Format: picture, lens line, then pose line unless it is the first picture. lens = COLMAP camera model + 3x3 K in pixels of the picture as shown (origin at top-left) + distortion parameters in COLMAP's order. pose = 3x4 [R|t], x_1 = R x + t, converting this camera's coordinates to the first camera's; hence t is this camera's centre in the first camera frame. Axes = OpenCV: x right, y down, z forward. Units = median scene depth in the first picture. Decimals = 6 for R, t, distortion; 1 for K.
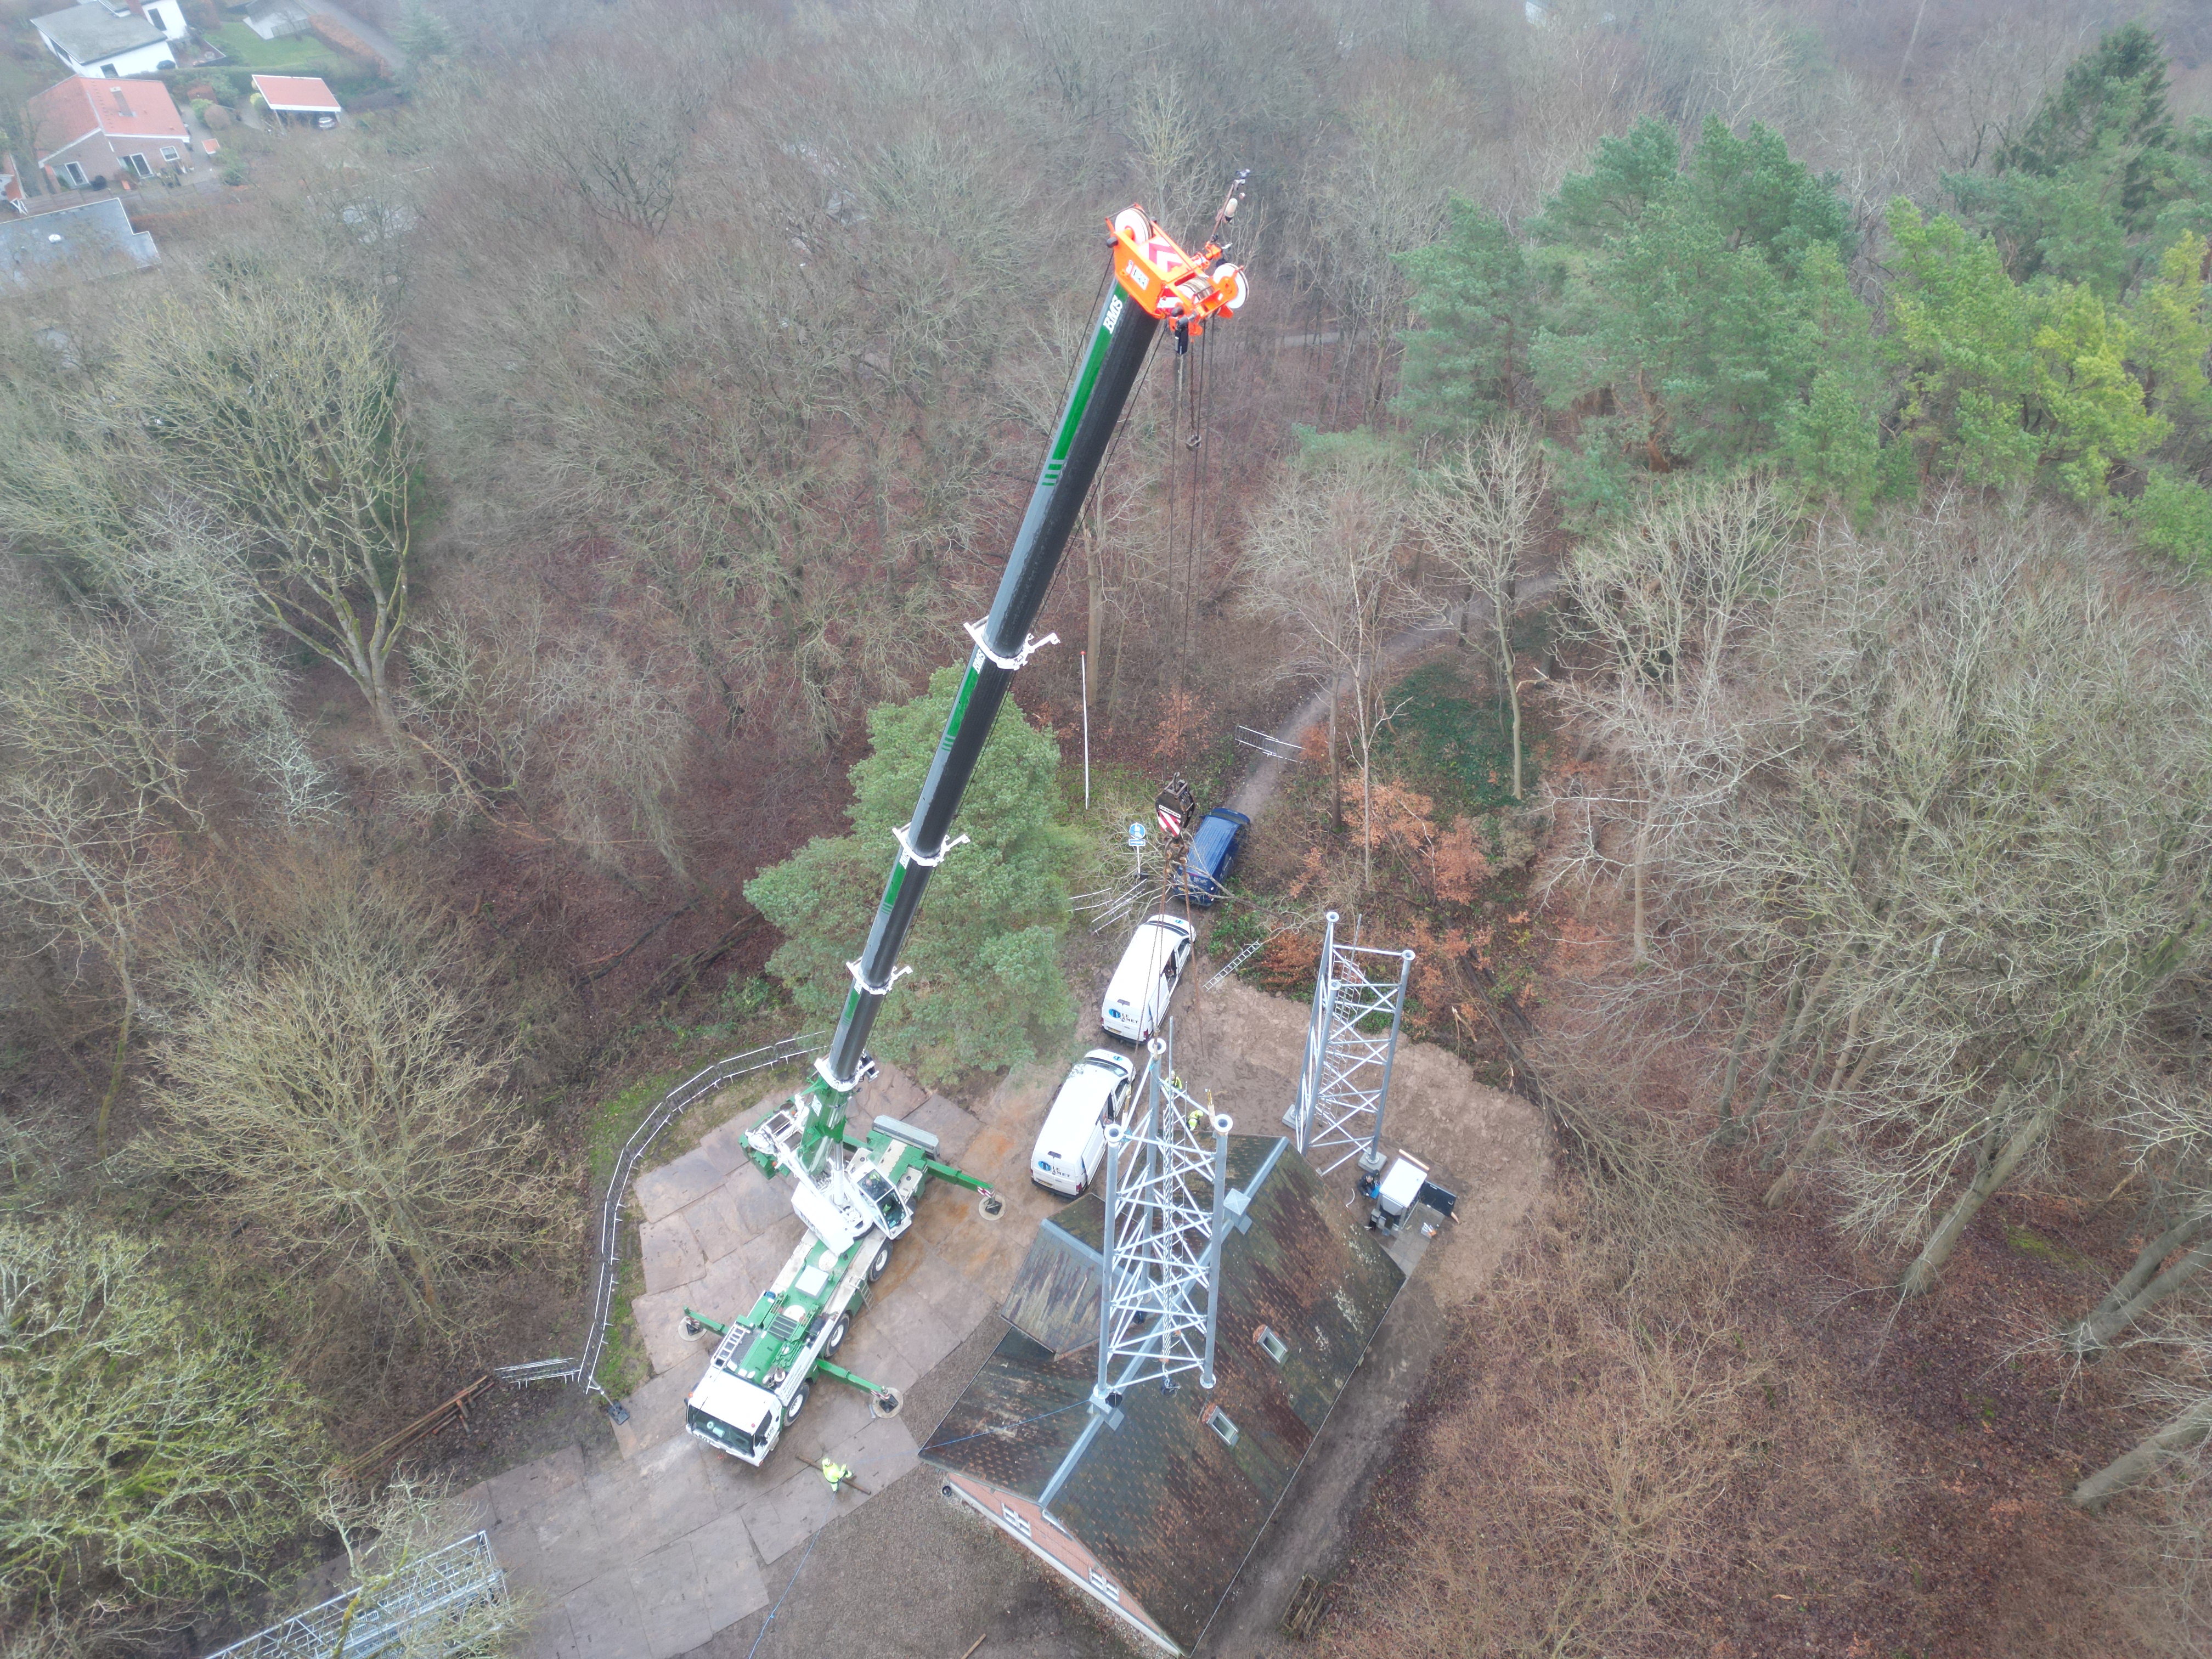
lens RADIAL K [[1560.4, 0, 1105.3], [0, 1560.4, 832.9], [0, 0, 1]] dist [0.078315, -0.047727]
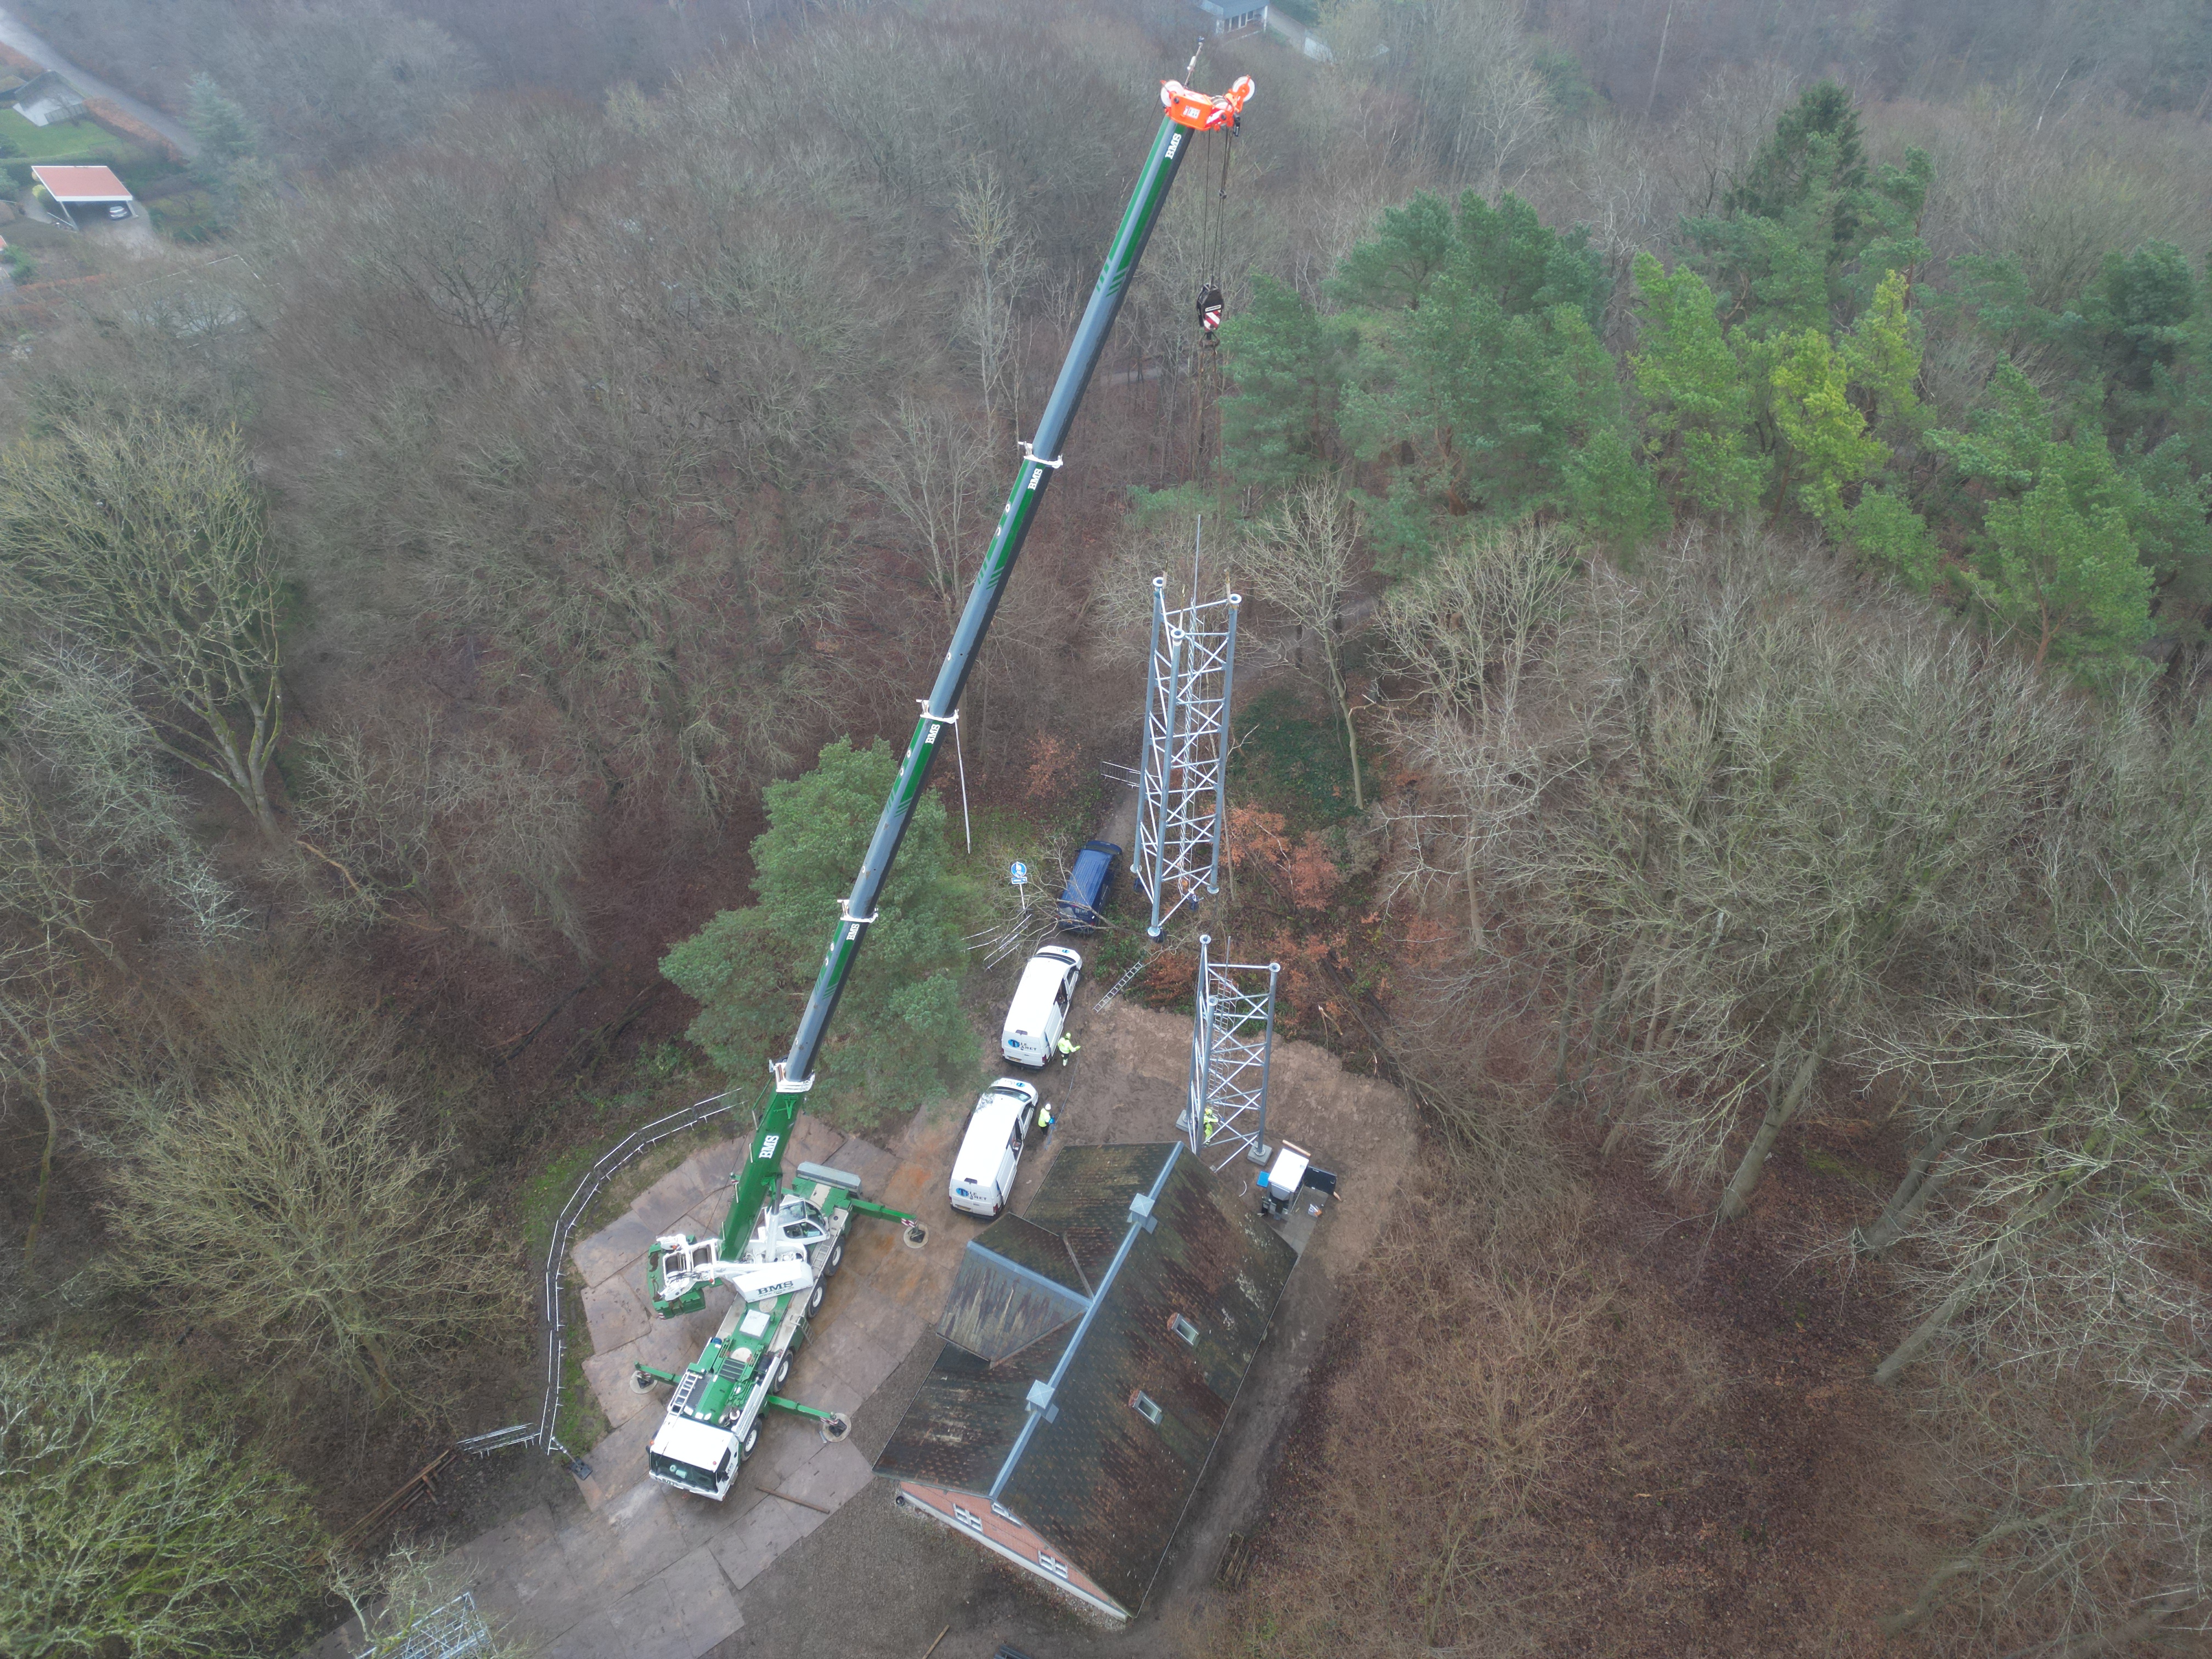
lens RADIAL K [[1560.4, 0, 1111.7], [0, 1560.4, 837.3], [0, 0, 1]] dist [0.078315, -0.047727]
pose [[0.991945, -0.088932, 0.090199, -0.012430], [0.089152, 0.996017, 0.001594, -0.023730], [-0.089981, 0.006460, 0.995922, -0.088856]]
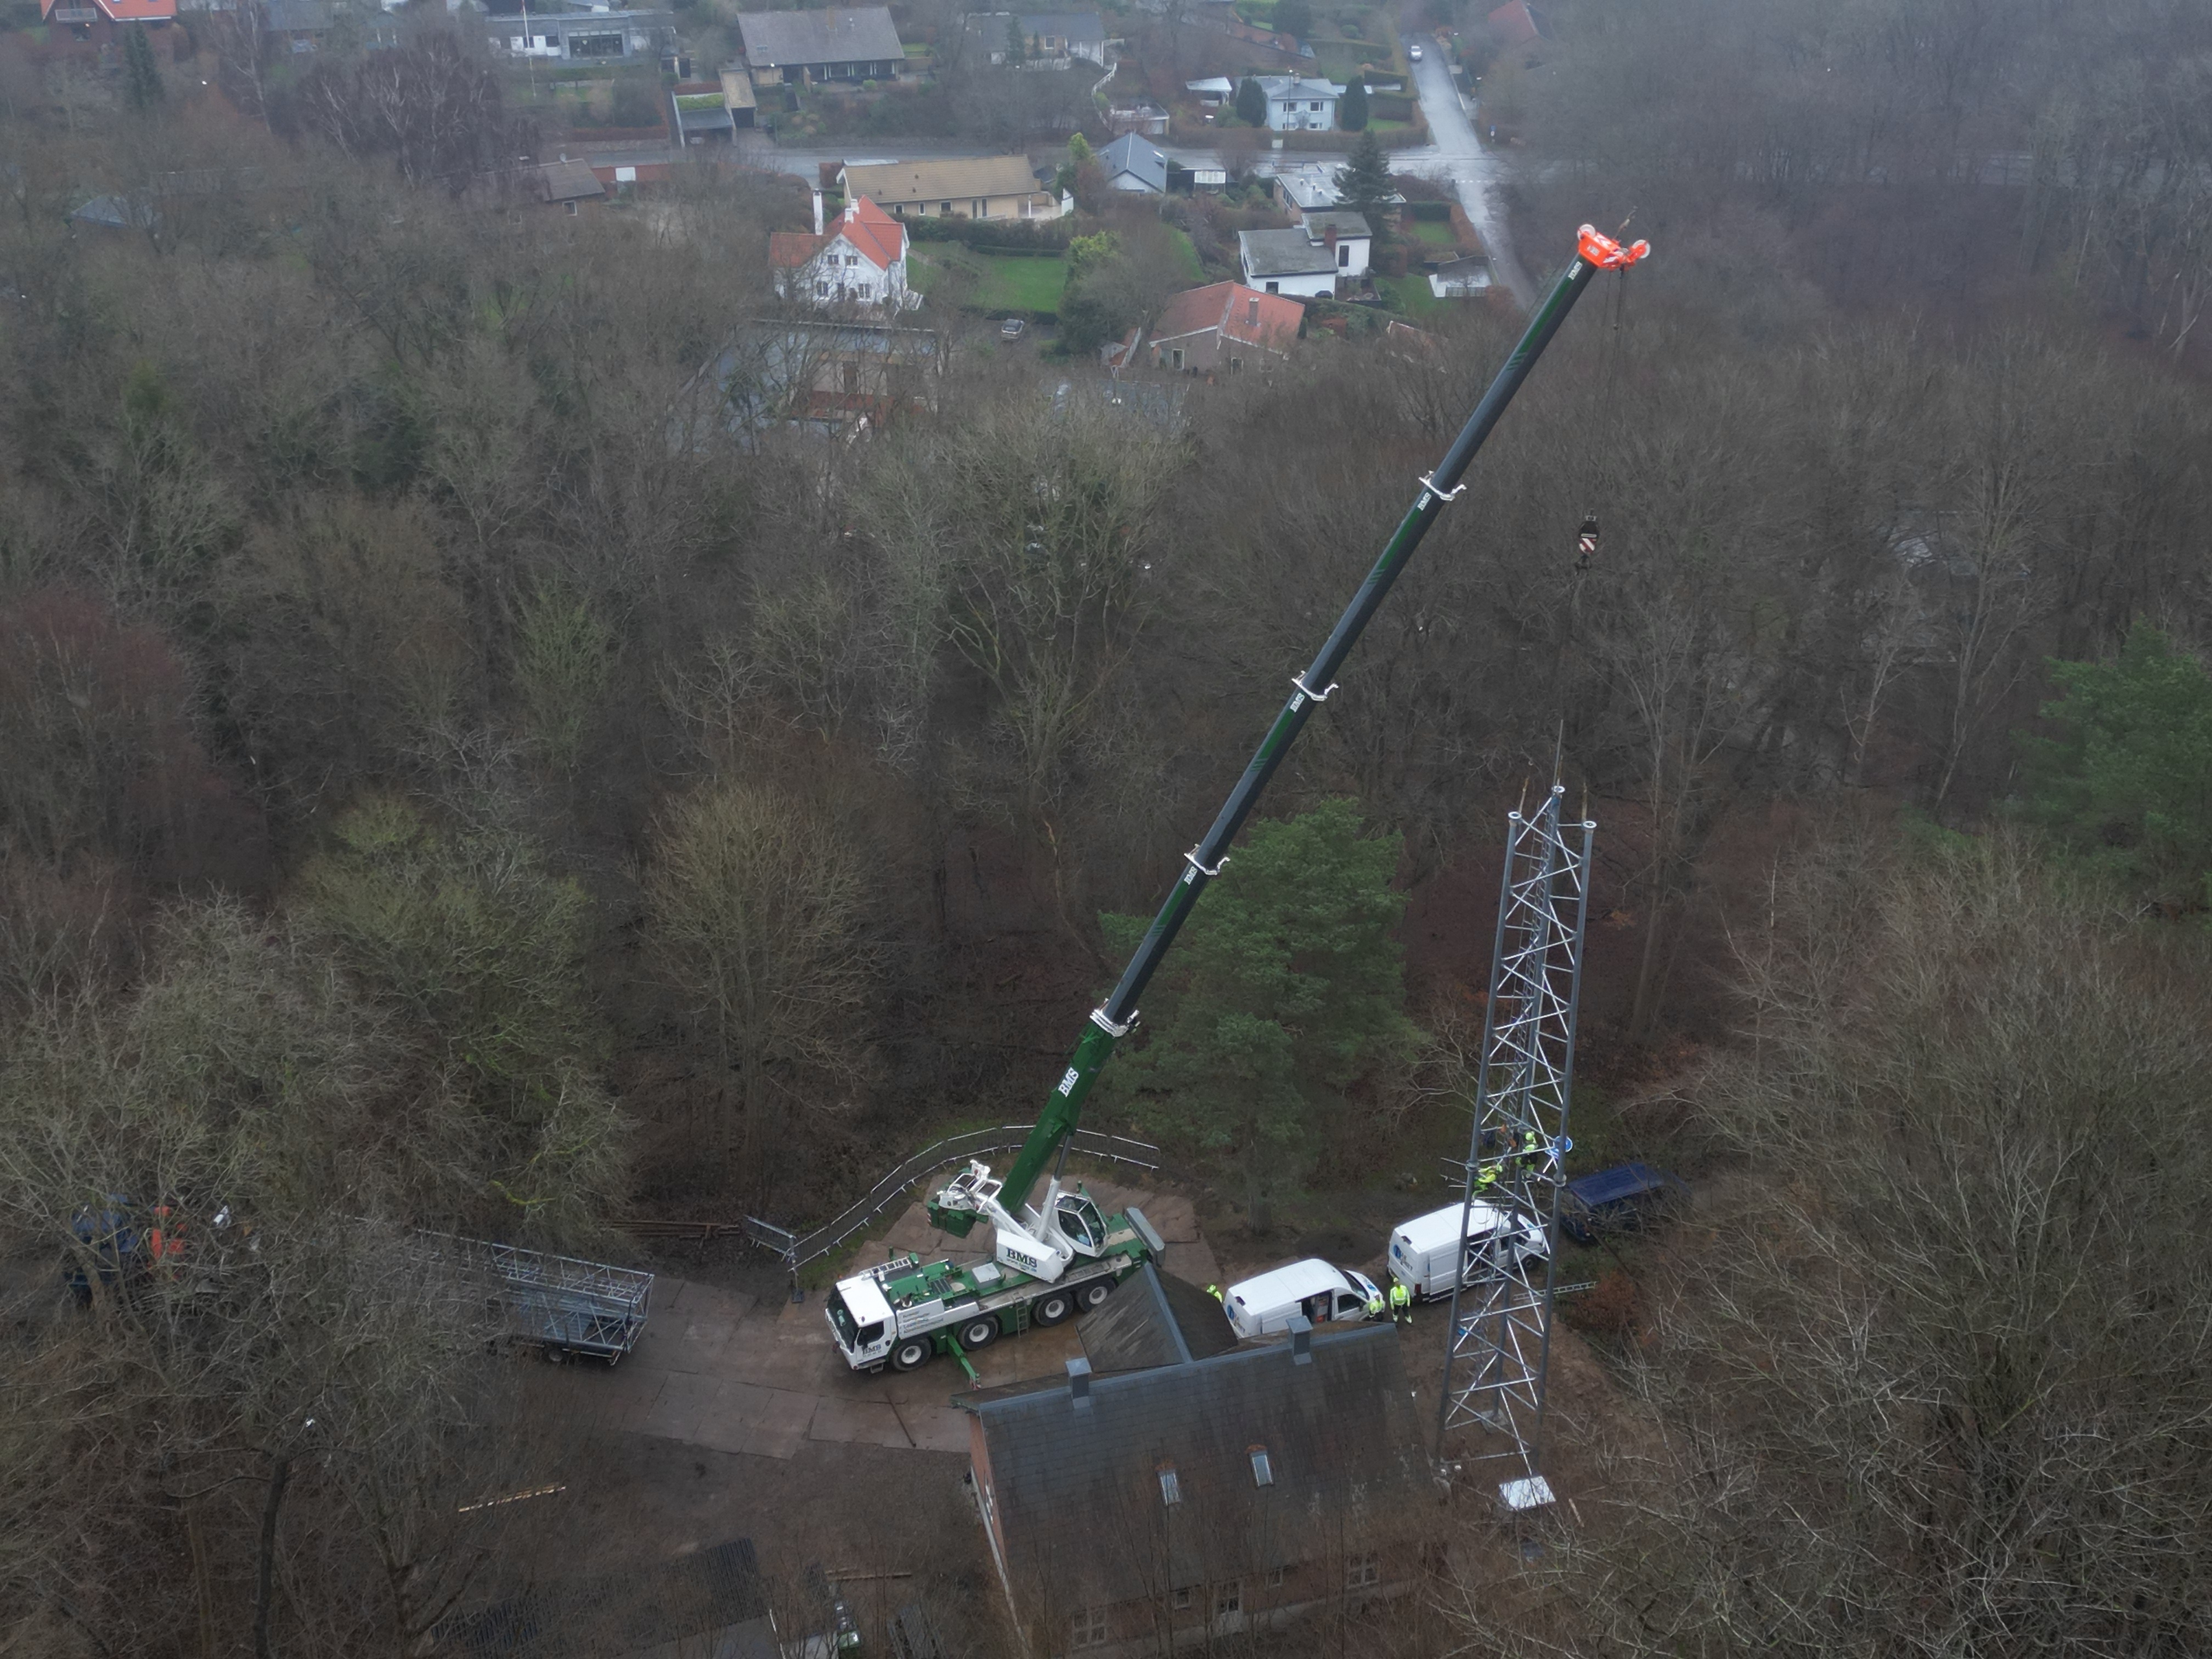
lens RADIAL K [[2557.4, 0, 1118.4], [0, 2557.4, 819.9], [0, 0, 1]] dist [0.083602, 0.000000]
pose [[0.763208, 0.341513, -0.548528, 0.702008], [-0.496240, 0.853488, -0.159075, 0.245100], [0.413836, 0.393609, 0.820860, -0.487374]]
